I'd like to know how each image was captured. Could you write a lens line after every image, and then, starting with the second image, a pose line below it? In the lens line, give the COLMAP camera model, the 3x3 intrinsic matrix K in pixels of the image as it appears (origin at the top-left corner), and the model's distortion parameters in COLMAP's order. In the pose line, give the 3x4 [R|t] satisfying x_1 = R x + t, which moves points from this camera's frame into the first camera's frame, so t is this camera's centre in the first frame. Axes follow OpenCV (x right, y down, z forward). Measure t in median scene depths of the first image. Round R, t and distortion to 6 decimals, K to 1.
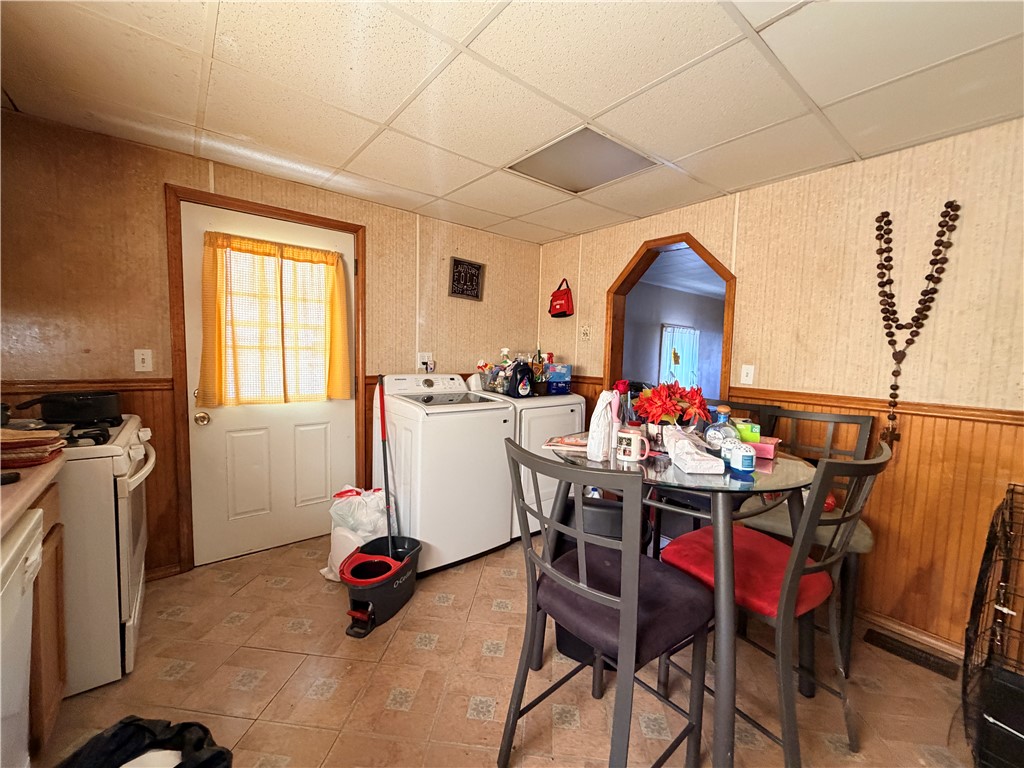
lens RADIAL K [[410.2, 0, 512.0], [0, 410.2, 384.0], [0, 0, 1]] dist [0.000301, 0.000007]
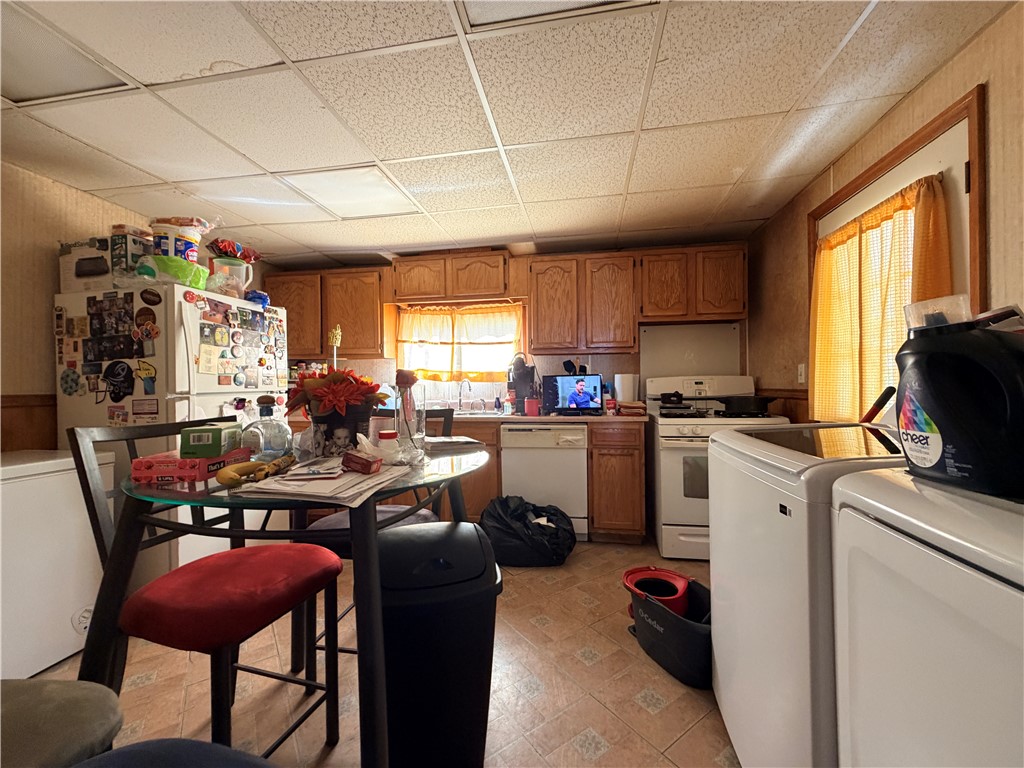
lens RADIAL K [[410.2, 0, 512.0], [0, 410.2, 384.0], [0, 0, 1]] dist [0.000301, 0.000007]
pose [[-0.756140, -0.024703, -0.653944, 0.412090], [-0.061271, 0.997570, 0.033163, -0.015157], [0.651535, 0.065144, -0.755816, 1.158462]]
